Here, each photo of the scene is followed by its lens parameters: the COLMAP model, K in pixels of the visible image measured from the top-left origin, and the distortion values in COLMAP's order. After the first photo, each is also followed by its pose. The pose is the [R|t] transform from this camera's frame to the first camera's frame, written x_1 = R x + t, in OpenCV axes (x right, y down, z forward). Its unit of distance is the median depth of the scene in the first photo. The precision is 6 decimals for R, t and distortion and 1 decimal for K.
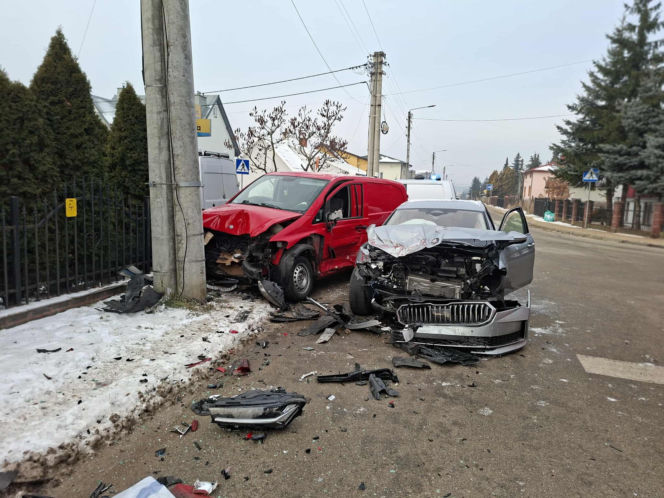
lens RADIAL K [[463.4, 0, 333.9], [0, 463.4, 242.6], [0, 0, 1]] dist [0.082966, -0.084406]
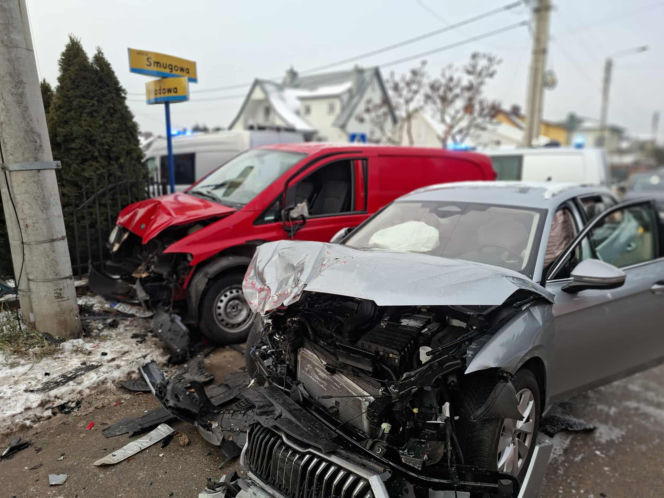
lens RADIAL K [[463.4, 0, 327.7], [0, 463.4, 247.5], [0, 0, 1]] dist [0.082966, -0.084406]
pose [[0.918604, 0.045610, -0.392538, 0.338243], [-0.022206, 0.997705, 0.063959, -0.059188], [0.394555, -0.050036, 0.917509, 0.517284]]
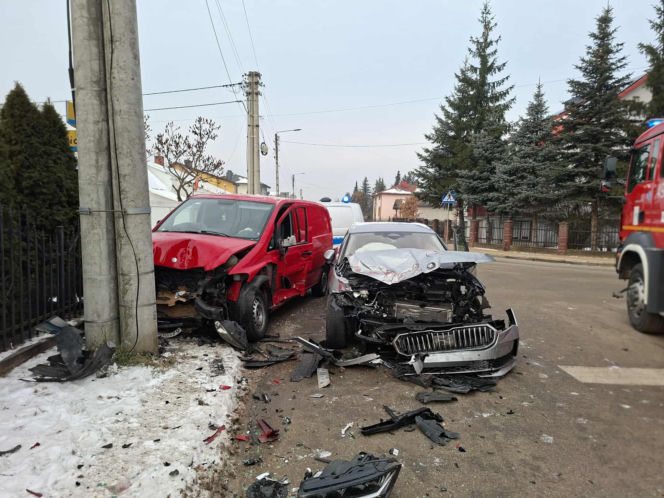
lens RADIAL K [[463.4, 0, 338.5], [0, 463.4, 249.5], [0, 0, 1]] dist [0.082966, -0.084406]
pose [[0.947578, -0.039819, 0.317033, -0.229070], [0.049415, 0.998530, -0.022279, -0.021245], [-0.315680, 0.036778, 0.948153, 0.110576]]
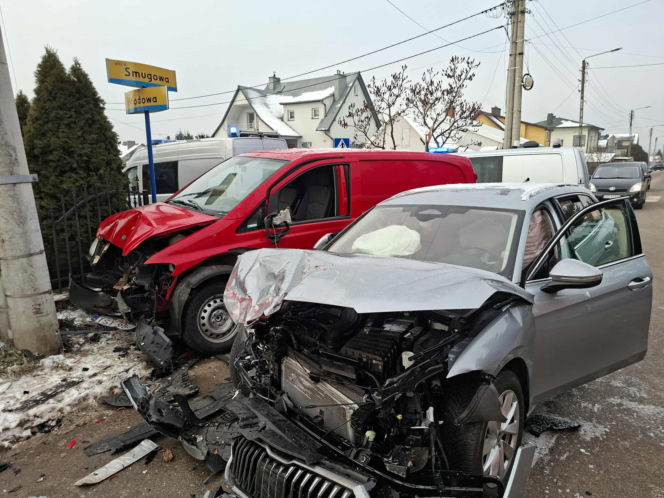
lens RADIAL K [[463.4, 0, 329.3], [0, 463.4, 242.6], [0, 0, 1]] dist [0.082966, -0.084406]
pose [[0.930636, 0.011742, -0.365758, 0.344166], [0.005019, 0.998981, 0.044842, -0.062257], [0.365912, -0.043567, 0.929629, 0.520240]]
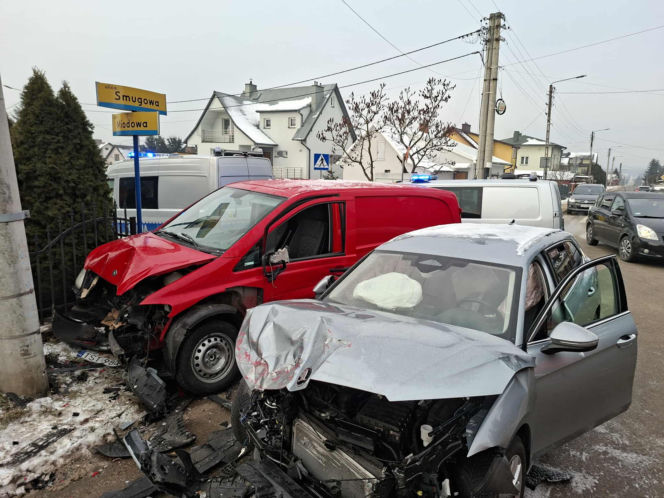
lens RADIAL K [[463.4, 0, 333.0], [0, 463.4, 240.6], [0, 0, 1]] dist [0.082966, -0.084406]
pose [[0.953911, 0.028985, -0.298687, 0.306564], [-0.021841, 0.999391, 0.027229, -0.116392], [0.299294, -0.019451, 0.953963, 0.499019]]
